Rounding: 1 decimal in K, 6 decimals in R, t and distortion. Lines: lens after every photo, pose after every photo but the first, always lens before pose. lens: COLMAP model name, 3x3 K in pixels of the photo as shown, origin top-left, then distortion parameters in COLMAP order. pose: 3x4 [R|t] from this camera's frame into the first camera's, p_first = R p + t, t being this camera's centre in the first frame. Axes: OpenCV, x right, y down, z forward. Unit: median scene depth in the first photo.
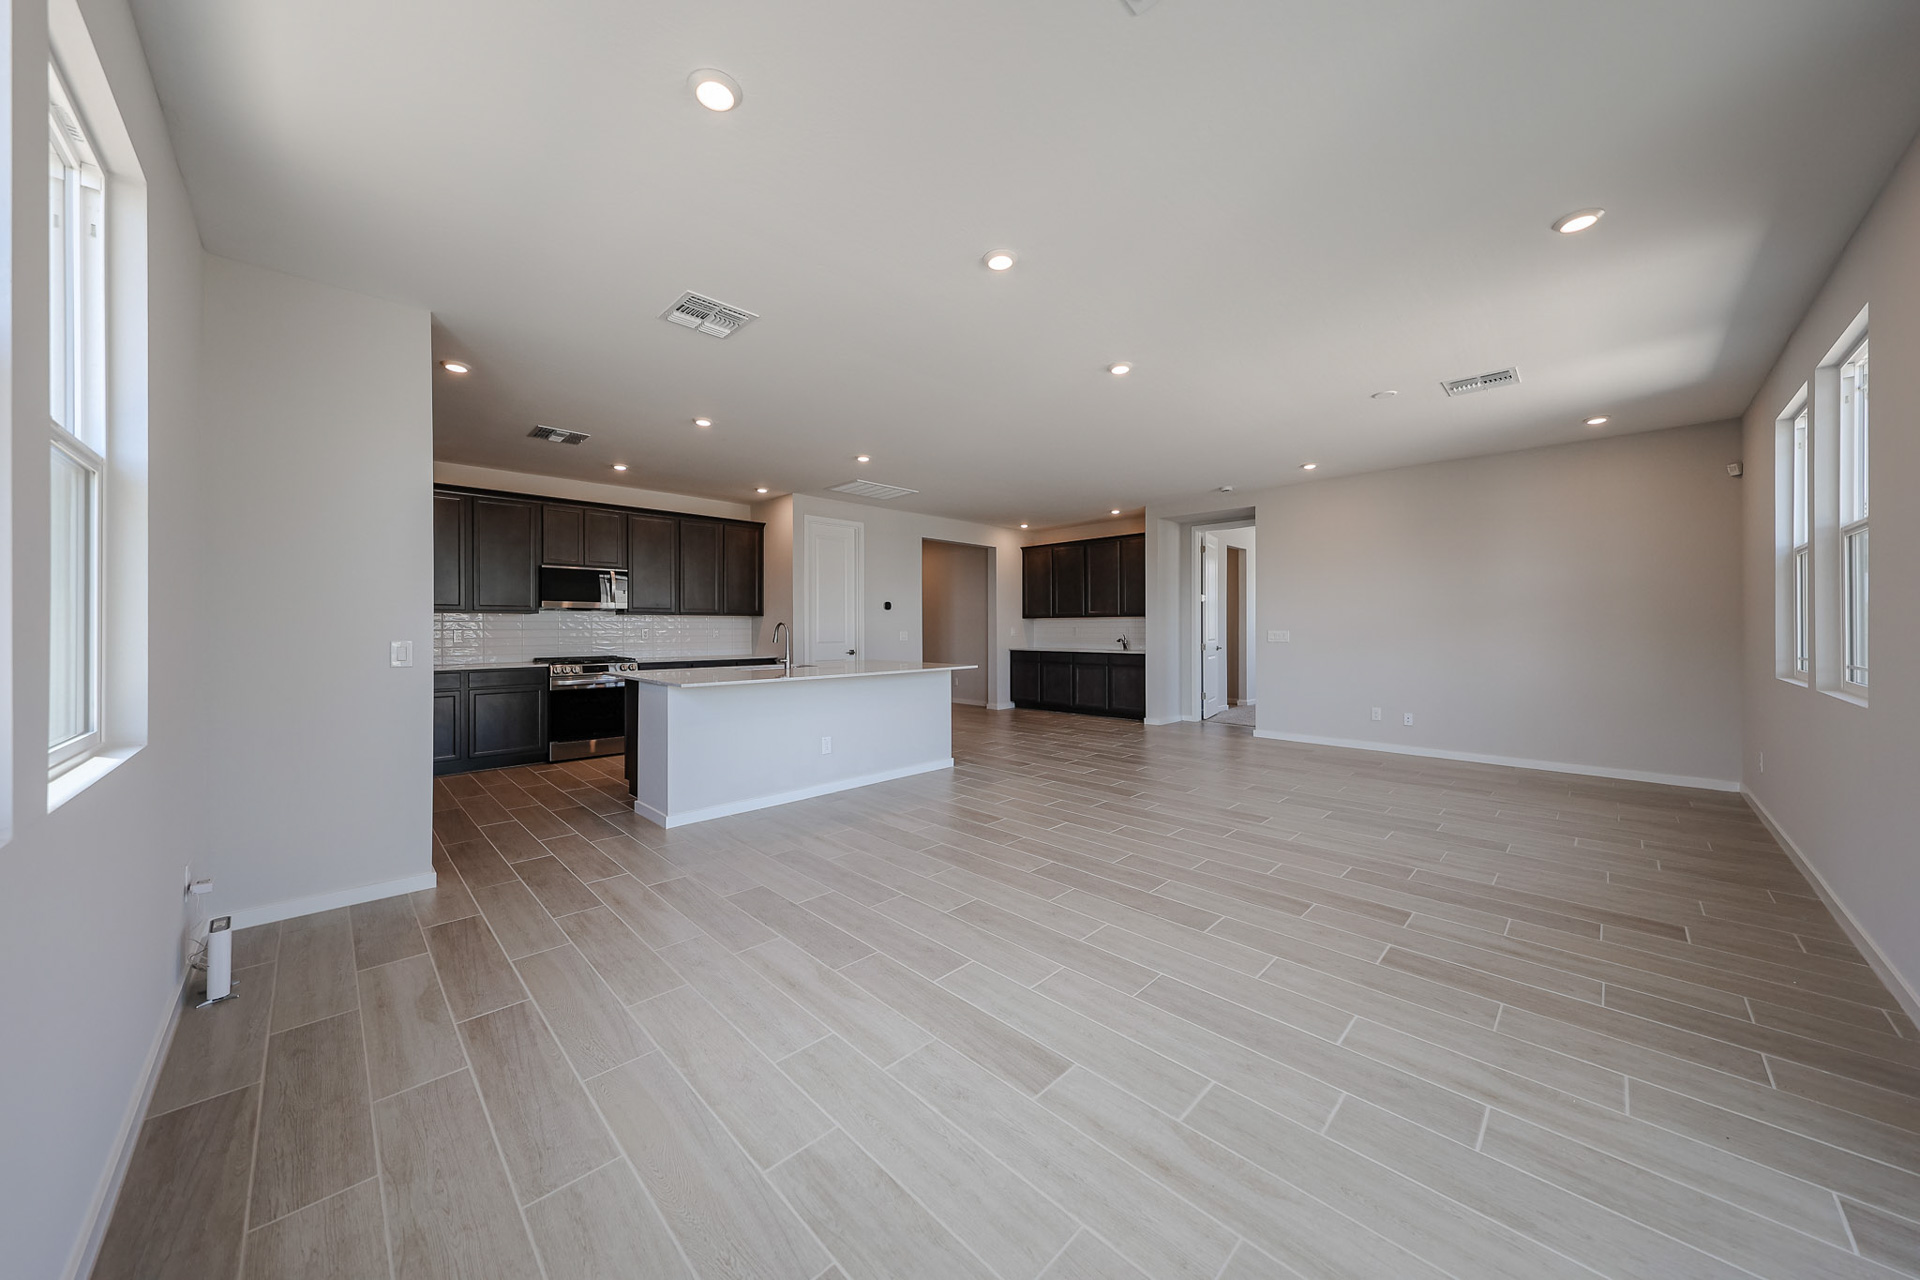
lens RADIAL K [[649.9, 0, 958.3], [0, 649.9, 627.3], [0, 0, 1]] dist [0.000225, -0.000013]
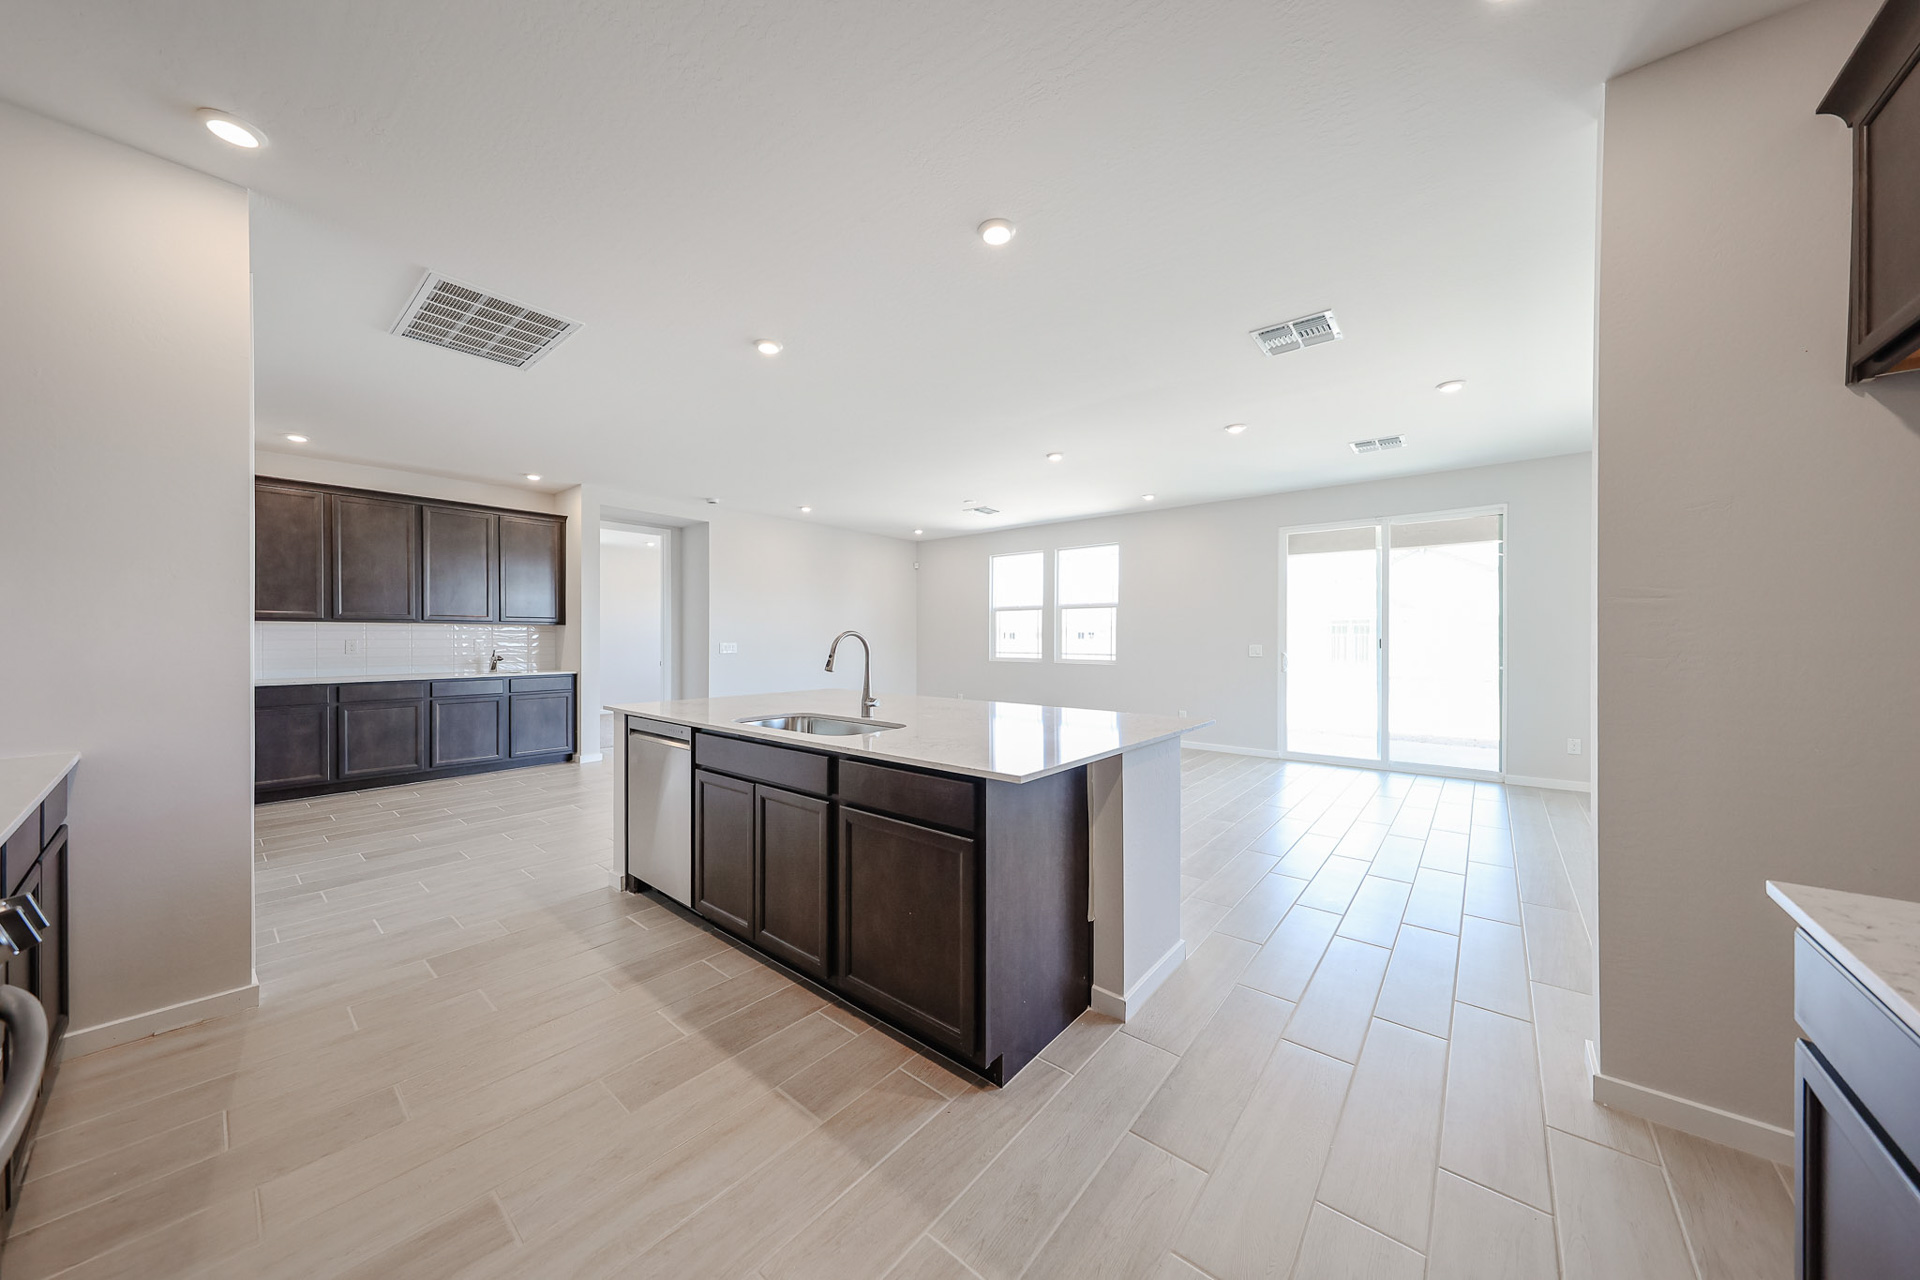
lens RADIAL K [[639.4, 0, 960.0], [0, 639.4, 640.0], [0, 0, 1]] dist [0.001489, 0.000013]
pose [[-0.088391, 0.000211, 0.996086, -0.720546], [-0.001099, 0.999999, -0.000310, -0.000408], [-0.996085, -0.001122, -0.088391, 0.857460]]
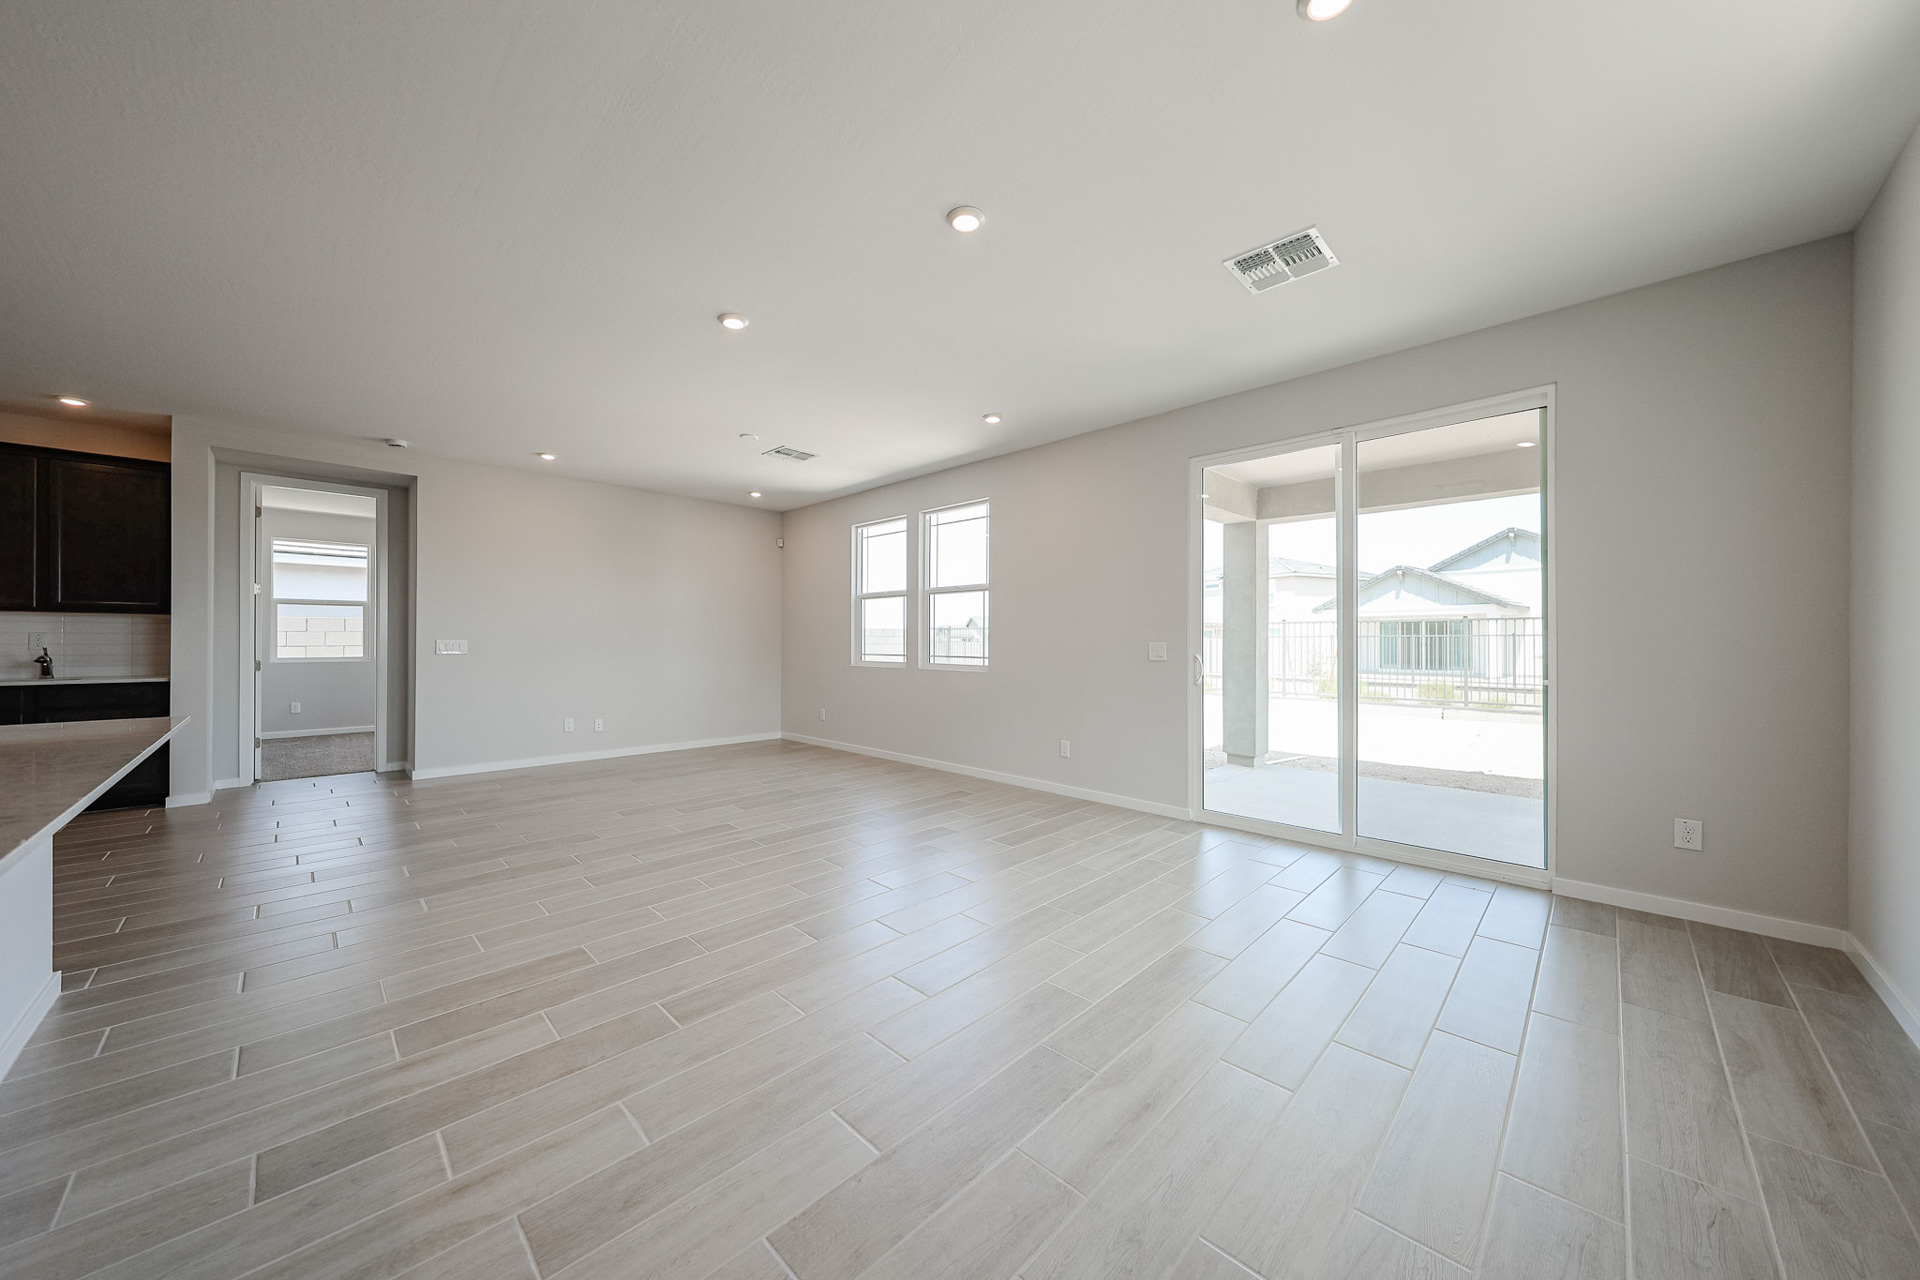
lens RADIAL K [[651.7, 0, 955.6], [0, 651.7, 637.2], [0, 0, 1]] dist [-0.001770, -0.000119]
pose [[-0.006762, 0.008577, 0.999940, -0.377746], [-0.003115, 0.999958, -0.008598, 0.008288], [-0.999972, -0.003173, -0.006735, 0.462420]]
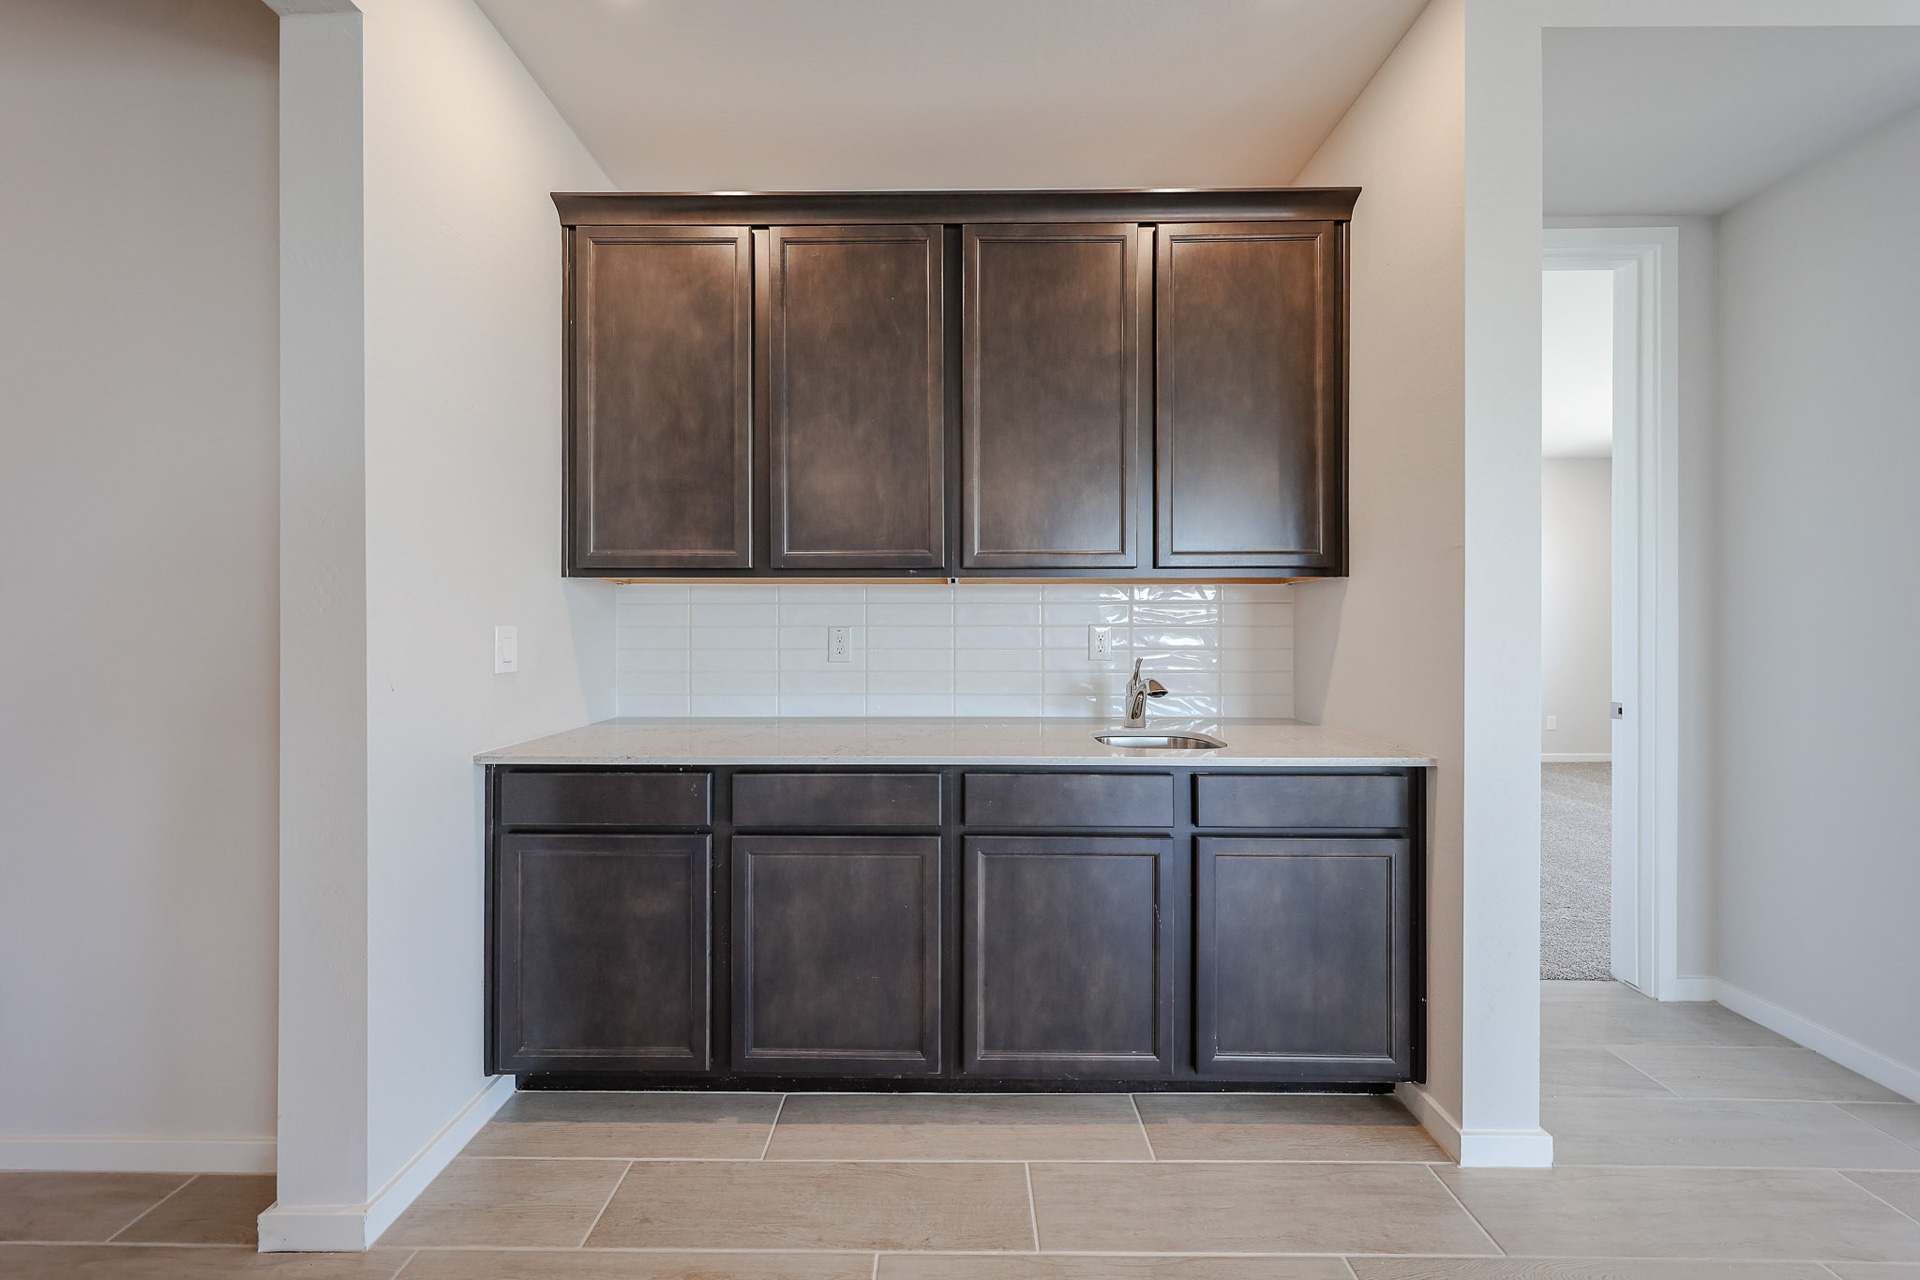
lens RADIAL K [[651.7, 0, 955.6], [0, 651.7, 637.2], [0, 0, 1]] dist [-0.001770, -0.000119]
pose [[0.701595, -0.000904, 0.712576, 0.079101], [-0.000947, 0.999997, 0.002201, 0.004234], [-0.712576, -0.002219, 0.701592, 1.352818]]
